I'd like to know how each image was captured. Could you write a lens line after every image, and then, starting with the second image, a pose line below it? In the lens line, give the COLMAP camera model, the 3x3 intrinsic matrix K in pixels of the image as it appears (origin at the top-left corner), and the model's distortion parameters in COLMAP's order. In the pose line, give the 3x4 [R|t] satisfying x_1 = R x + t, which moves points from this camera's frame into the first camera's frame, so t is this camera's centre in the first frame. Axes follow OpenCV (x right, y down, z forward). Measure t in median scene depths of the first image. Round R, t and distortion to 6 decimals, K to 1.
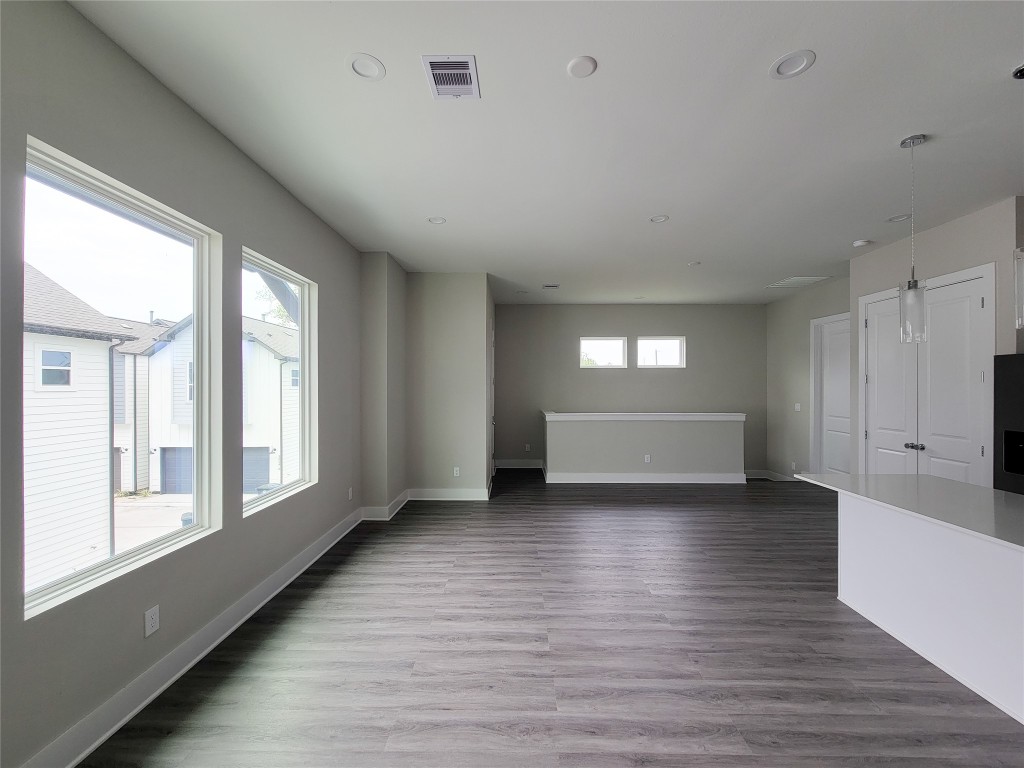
lens RADIAL K [[426.0, 0, 511.5], [0, 426.0, 386.6], [0, 0, 1]] dist [0.001229, -0.000266]
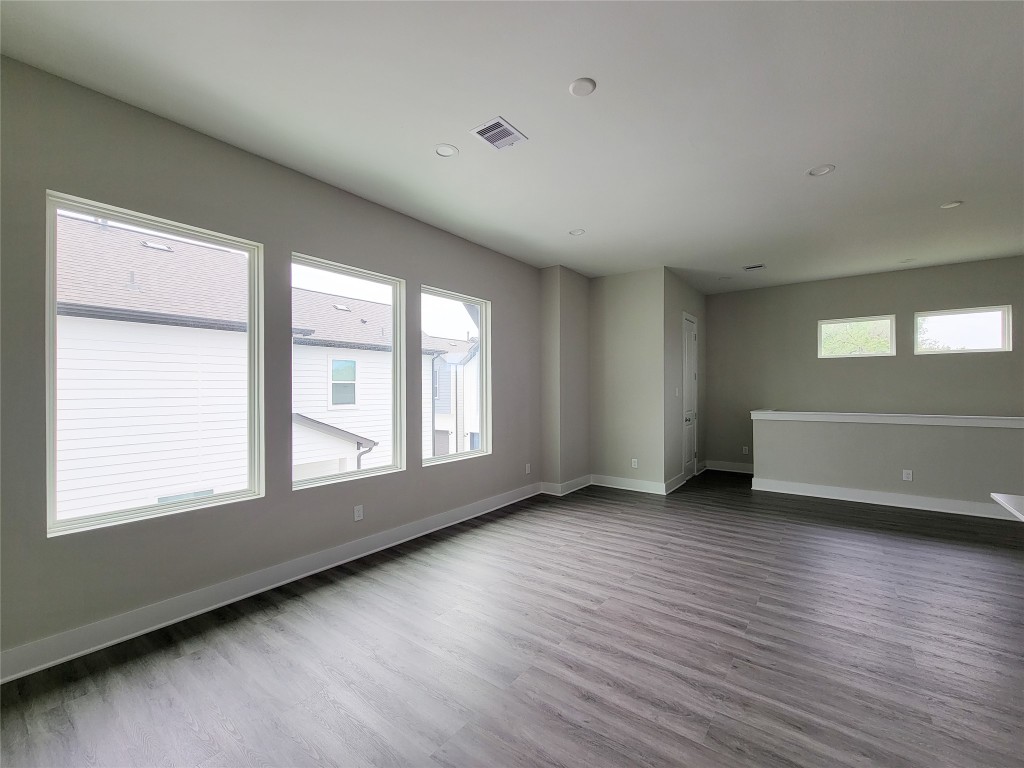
lens RADIAL K [[425.6, 0, 512.0], [0, 425.6, 384.0], [0, 0, 1]] dist [-0.004142, -0.000353]
pose [[0.805706, -0.009776, -0.592235, 0.408409], [0.003039, 0.999919, -0.012371, 0.034528], [0.592308, 0.008167, 0.805671, -0.011986]]
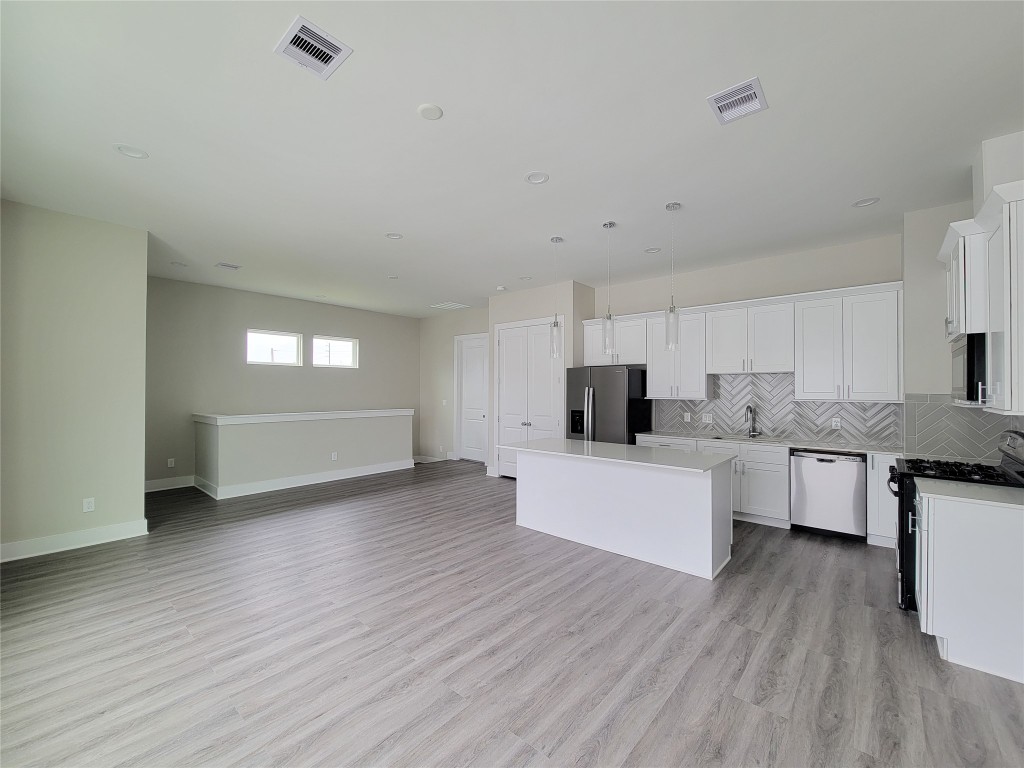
lens RADIAL K [[422.5, 0, 513.5], [0, 422.5, 386.8], [0, 0, 1]] dist [-0.000111, -0.000236]
pose [[0.645563, 0.005555, 0.763687, -0.348756], [-0.001639, 0.999981, -0.005888, 0.015732], [-0.763706, 0.002549, 0.645560, 0.033672]]
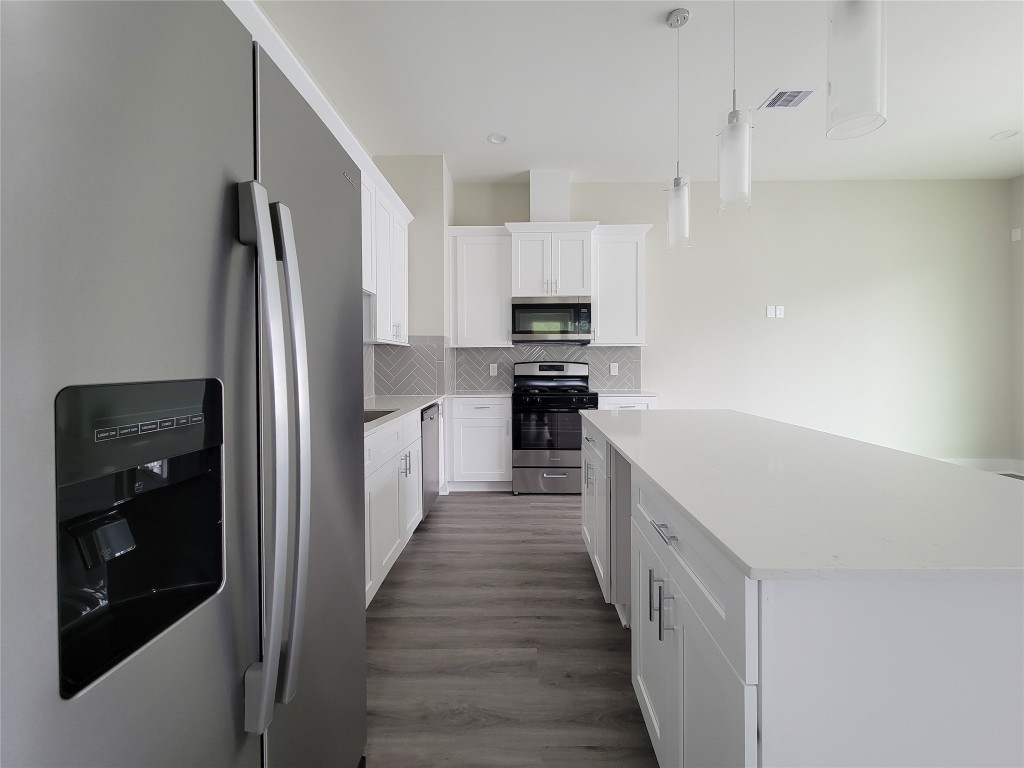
lens RADIAL K [[427.3, 0, 510.5], [0, 427.3, 362.2], [0, 0, 1]] dist [-0.000109, -0.000097]
pose [[-0.999969, 0.004478, 0.006421, 0.985365], [0.004500, 0.999984, 0.003417, 0.092878], [-0.006406, 0.003446, -0.999974, 1.086882]]
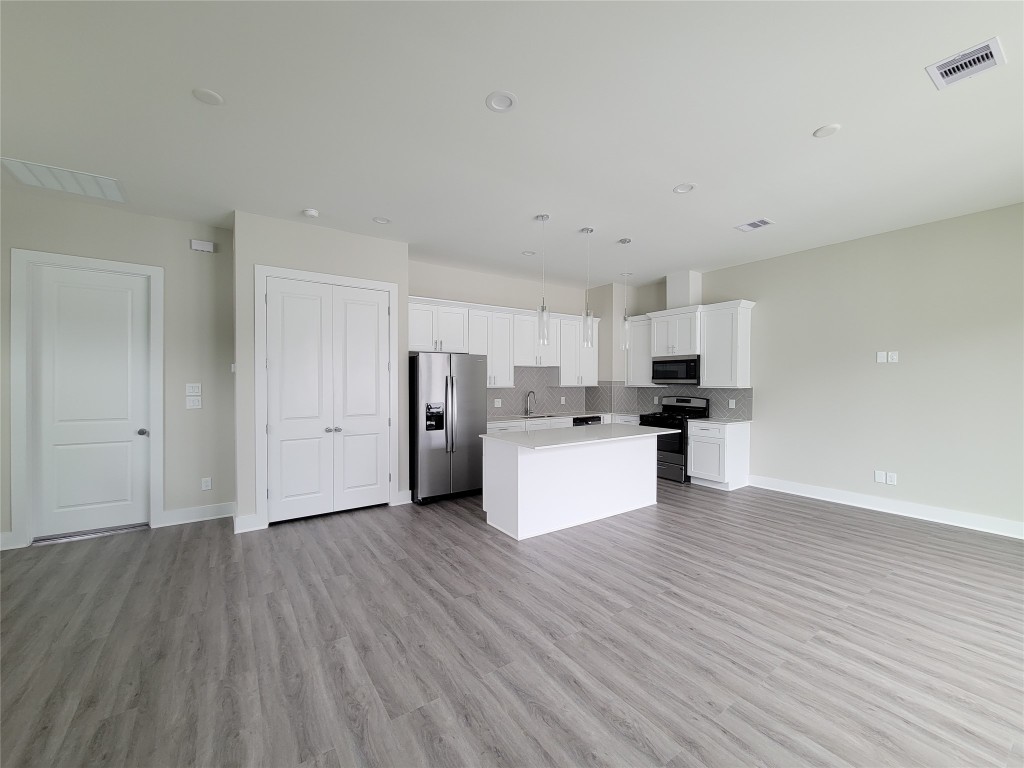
lens RADIAL K [[416.9, 0, 511.2], [0, 416.9, 385.5], [0, 0, 1]] dist [0.000446, -0.000311]
pose [[-0.581420, -0.014632, 0.813472, -0.201670], [-0.000831, 0.999848, 0.017390, 0.013182], [-0.813603, 0.009435, -0.581344, 1.554145]]
